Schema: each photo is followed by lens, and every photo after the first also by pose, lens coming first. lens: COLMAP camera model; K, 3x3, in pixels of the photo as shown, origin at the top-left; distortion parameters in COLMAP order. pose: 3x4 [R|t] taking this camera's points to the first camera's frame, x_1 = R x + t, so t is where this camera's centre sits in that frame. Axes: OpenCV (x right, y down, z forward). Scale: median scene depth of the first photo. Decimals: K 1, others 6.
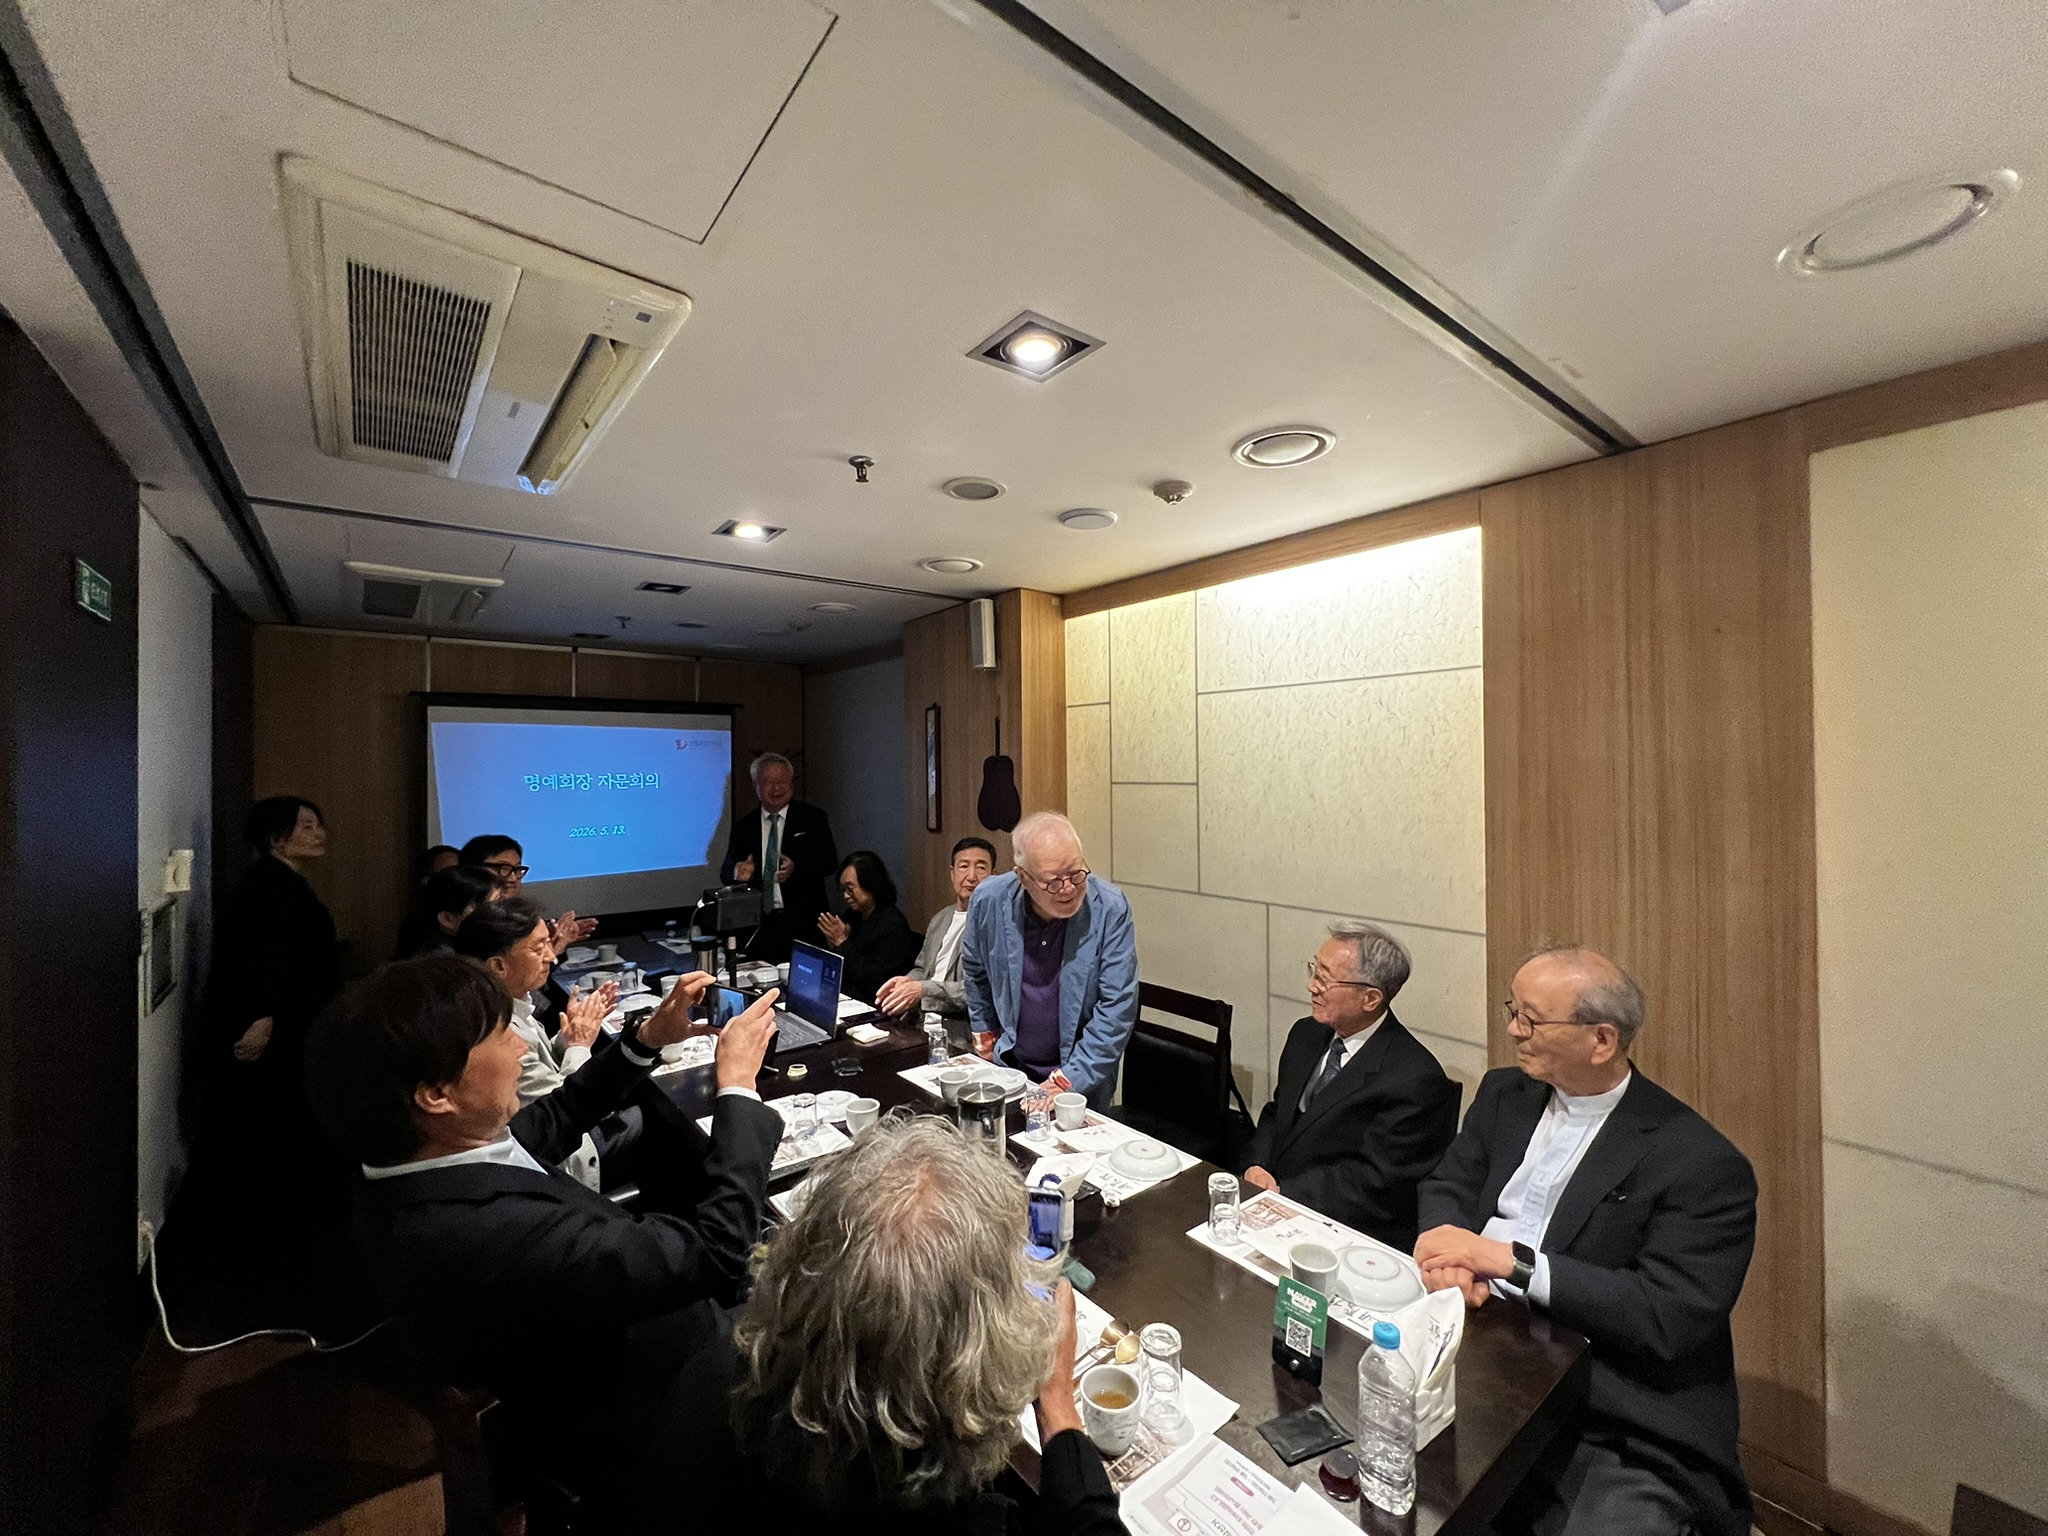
lens RADIAL K [[827.1, 0, 1030.7], [0, 827.1, 772.2], [0, 0, 1]] dist [-0.002961, 0.000070]
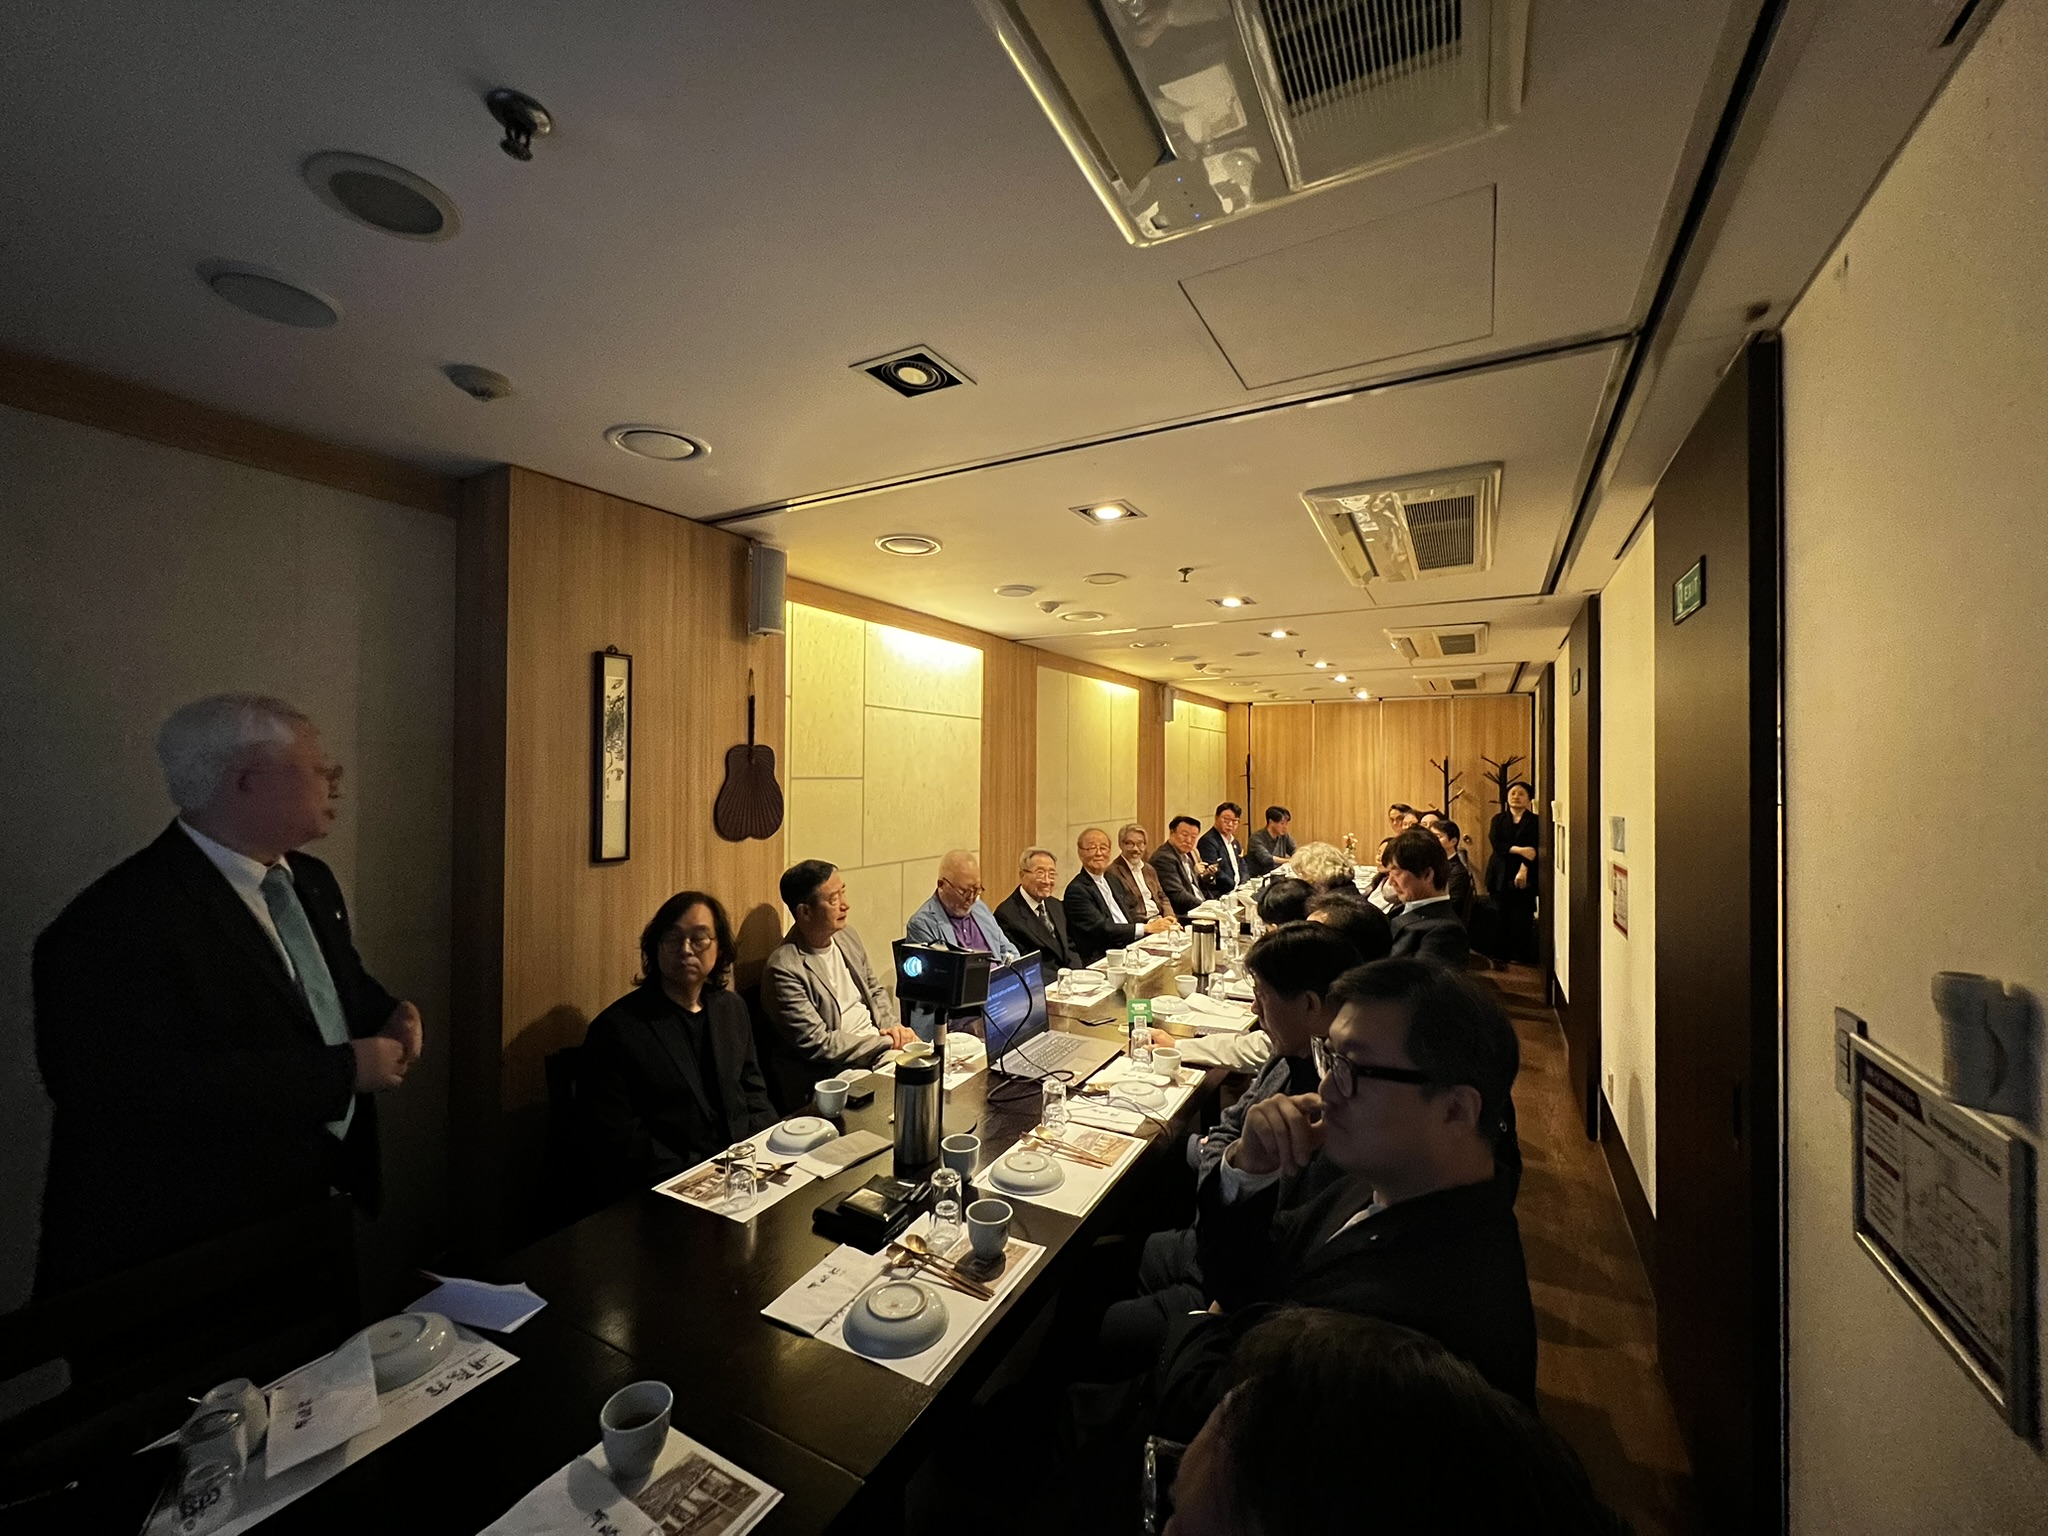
lens RADIAL K [[827.1, 0, 1033.6], [0, 827.1, 766.0], [0, 0, 1]] dist [-0.002961, 0.000070]
pose [[-0.390374, 0.016330, 0.920512, -1.073682], [-0.000428, 0.999839, -0.017919, 0.018084], [-0.920656, -0.007389, -0.390304, 1.309143]]
